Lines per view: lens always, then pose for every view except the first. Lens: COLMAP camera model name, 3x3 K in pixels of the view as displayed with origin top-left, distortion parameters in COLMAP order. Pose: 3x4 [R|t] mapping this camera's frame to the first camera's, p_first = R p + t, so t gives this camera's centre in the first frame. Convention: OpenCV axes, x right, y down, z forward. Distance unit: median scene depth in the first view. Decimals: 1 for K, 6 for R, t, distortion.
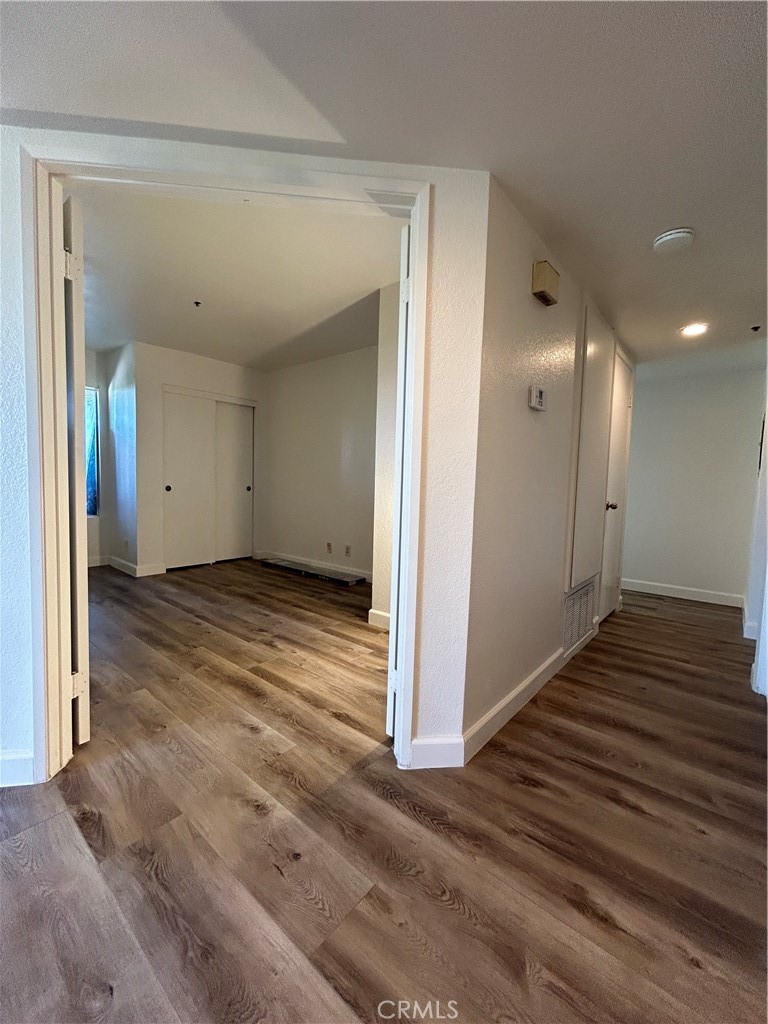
lens RADIAL K [[415.6, 0, 383.4], [0, 415.6, 509.5], [0, 0, 1]] dist [0.000702, -0.000255]
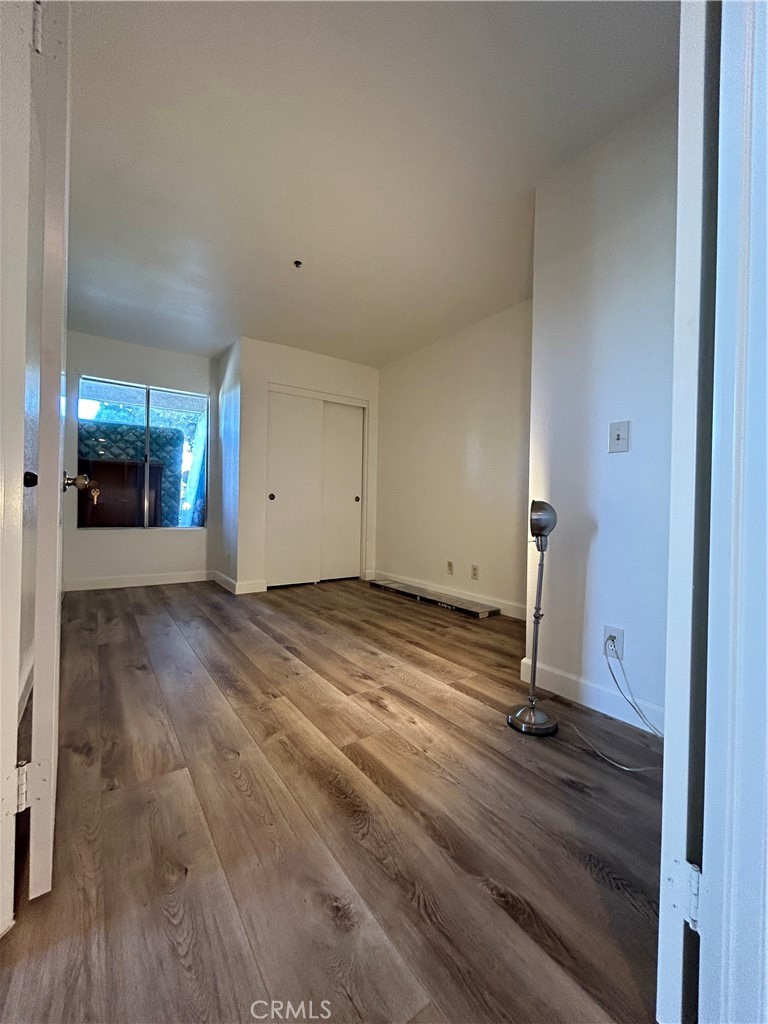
lens RADIAL K [[415.6, 0, 390.0], [0, 415.6, 506.6], [0, 0, 1]] dist [0.000702, -0.000255]
pose [[0.970217, -0.006831, -0.242142, -0.070026], [-0.010312, 0.997532, -0.069458, 0.043584], [0.242019, 0.069887, 0.967751, 0.266889]]
